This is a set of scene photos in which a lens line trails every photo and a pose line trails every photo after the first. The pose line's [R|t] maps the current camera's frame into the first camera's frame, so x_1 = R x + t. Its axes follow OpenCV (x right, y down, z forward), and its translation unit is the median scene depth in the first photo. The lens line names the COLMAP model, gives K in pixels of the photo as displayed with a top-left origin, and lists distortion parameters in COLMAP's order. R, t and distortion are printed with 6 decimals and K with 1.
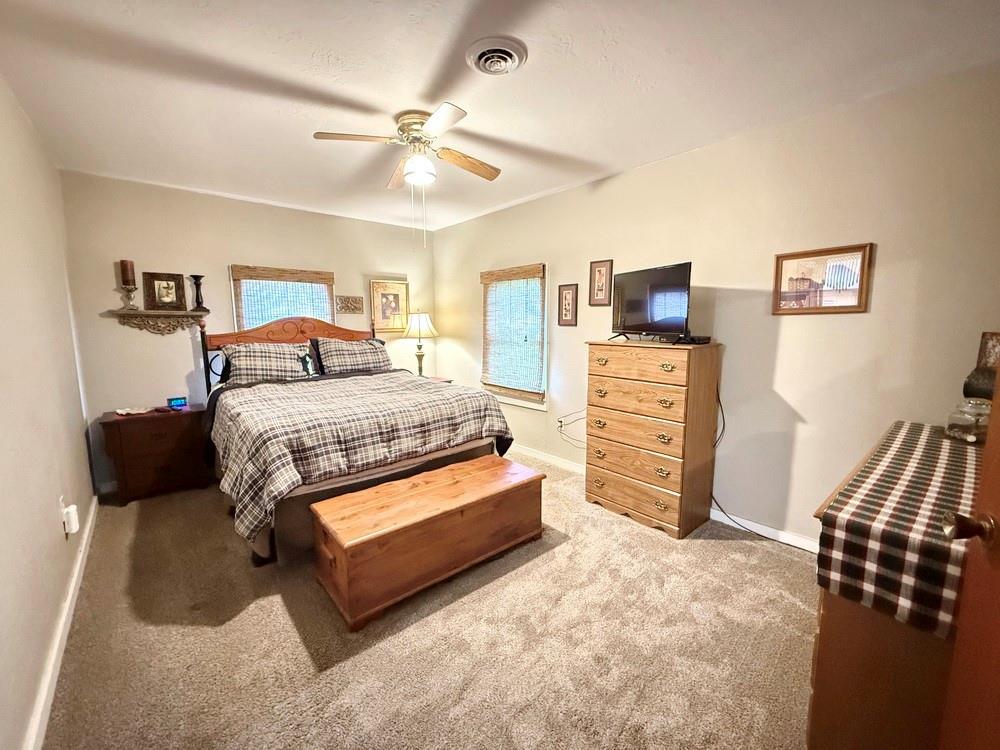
lens RADIAL K [[407.4, 0, 500.0], [0, 407.4, 375.0], [0, 0, 1]] dist [0.000902, -0.000345]
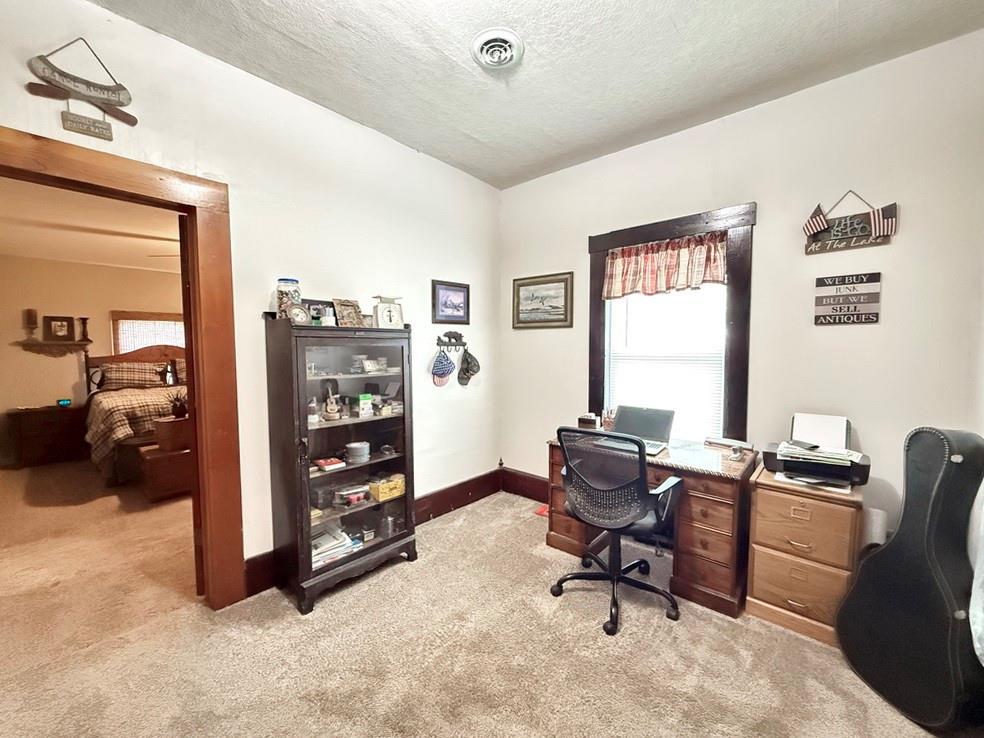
lens RADIAL K [[400.9, 0, 492.0], [0, 400.9, 369.0], [0, 0, 1]] dist [0.000902, -0.000345]
pose [[0.991255, -0.007672, 0.131738, 0.570256], [0.016402, 0.997730, -0.065311, 0.066877], [-0.130938, 0.066900, 0.989131, -0.668838]]
